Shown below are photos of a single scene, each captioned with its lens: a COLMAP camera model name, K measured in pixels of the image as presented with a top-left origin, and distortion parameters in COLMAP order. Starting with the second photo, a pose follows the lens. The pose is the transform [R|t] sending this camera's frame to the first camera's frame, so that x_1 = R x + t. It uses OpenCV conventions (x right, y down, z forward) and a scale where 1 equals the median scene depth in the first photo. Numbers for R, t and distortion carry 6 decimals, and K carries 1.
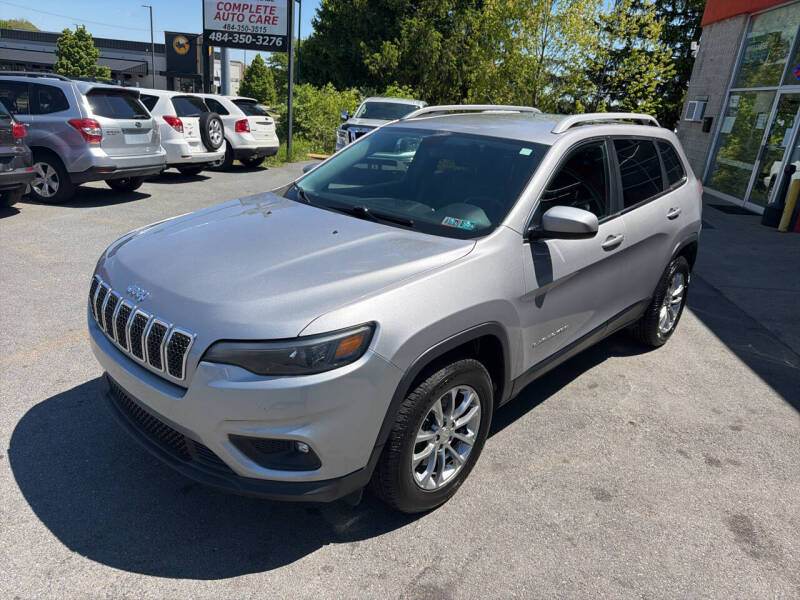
lens RADIAL K [[569.9, 0, 400.0], [0, 569.9, 300.0], [0, 0, 1]] dist [0.003441, -0.006504]
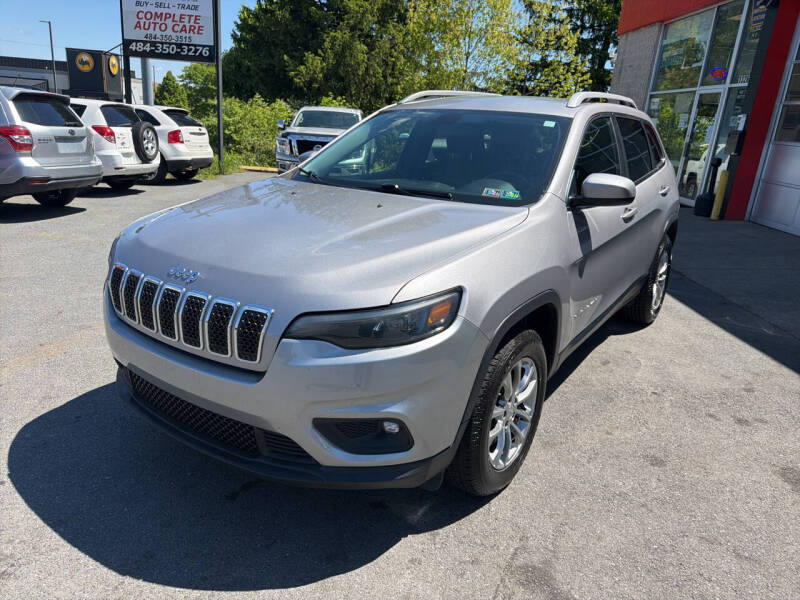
lens RADIAL K [[569.9, 0, 400.0], [0, 569.9, 300.0], [0, 0, 1]] dist [0.003441, -0.006504]
pose [[0.989973, -0.058380, 0.128629, -0.160046], [0.061767, 0.997837, -0.022496, 0.045447], [-0.127038, 0.030215, 0.991438, 0.050714]]
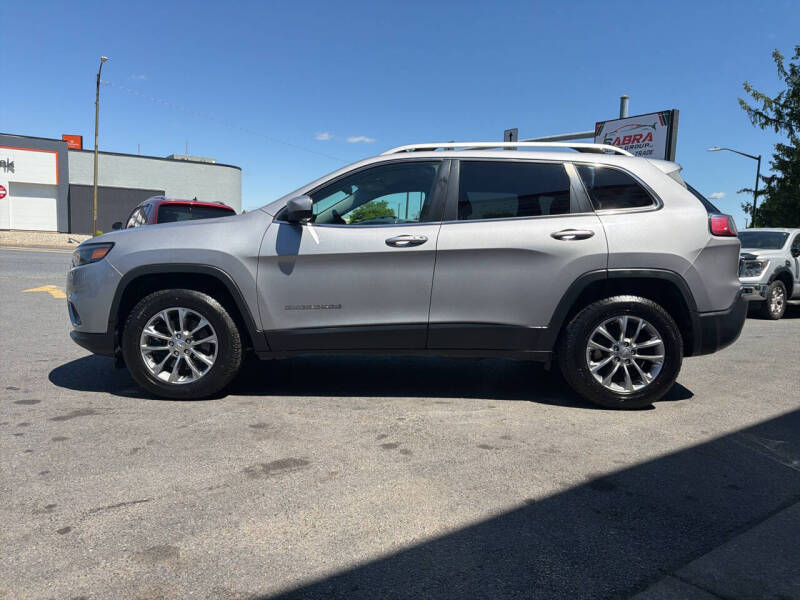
lens RADIAL K [[569.2, 0, 410.8], [0, 569.2, 299.6], [0, 0, 1]] dist [0.024227, -0.004390]
pose [[0.687202, 0.013514, -0.726341, 1.117659], [-0.226334, 0.954047, -0.196387, 0.207347], [0.690309, 0.299353, 0.658681, 0.307617]]
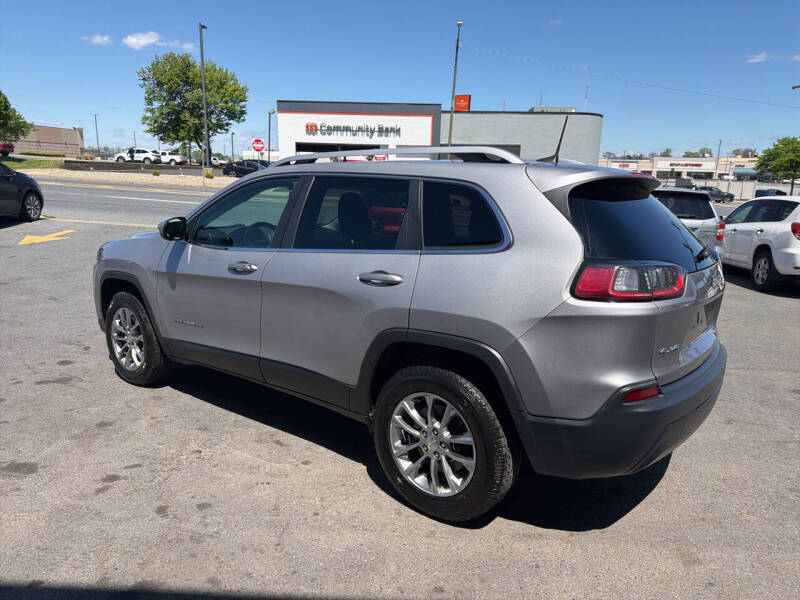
lens RADIAL K [[586.6, 0, 416.7], [0, 586.6, 299.3], [0, 0, 1]] dist [0.088301, -0.098475]
pose [[0.089099, 0.128304, -0.987724, 1.397906], [-0.361424, 0.928242, 0.087975, -0.245249], [0.928135, 0.349148, 0.129078, 1.118163]]
